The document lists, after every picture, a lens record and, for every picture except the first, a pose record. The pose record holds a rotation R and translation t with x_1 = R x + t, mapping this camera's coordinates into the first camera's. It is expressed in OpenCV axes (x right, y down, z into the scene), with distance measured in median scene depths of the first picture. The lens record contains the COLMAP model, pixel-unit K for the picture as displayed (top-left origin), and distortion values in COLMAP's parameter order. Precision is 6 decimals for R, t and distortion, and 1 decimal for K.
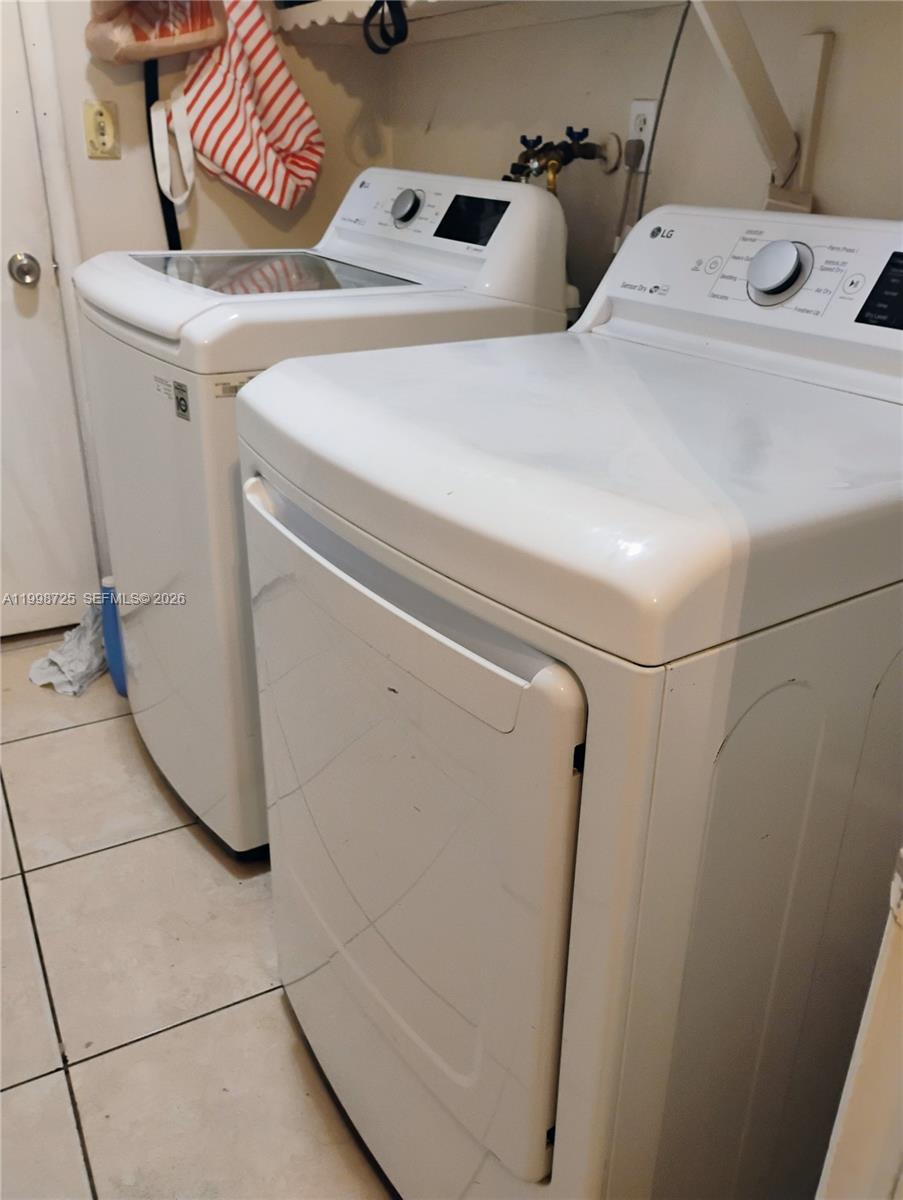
lens RADIAL K [[984.0, 0, 452.9], [0, 984.0, 601.4], [0, 0, 1]] dist [0.016161, 0.006513]
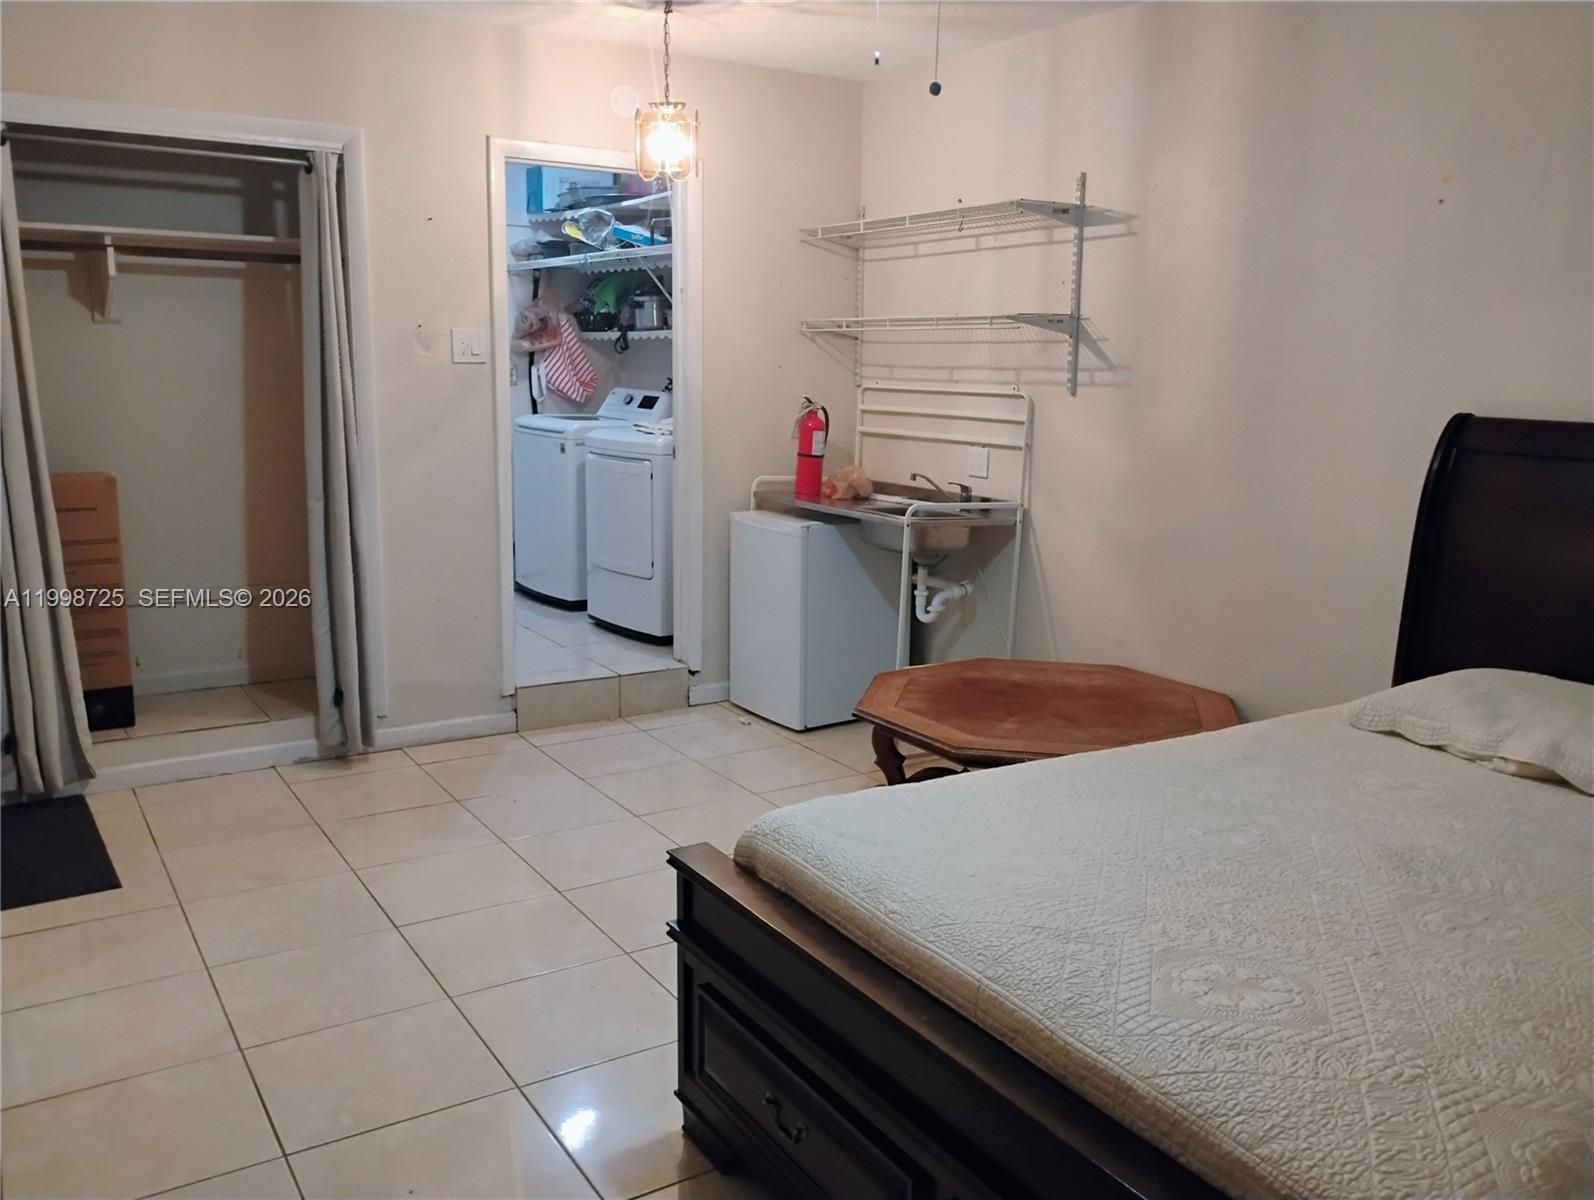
lens RADIAL K [[1307.0, 0, 796.9], [0, 1307.0, 600.5], [0, 0, 1]] dist [0.016161, 0.006513]
pose [[0.997858, -0.013465, 0.064010, 0.163254], [0.029293, 0.966957, -0.253251, 0.985810], [-0.058485, 0.254584, 0.965281, -2.204260]]
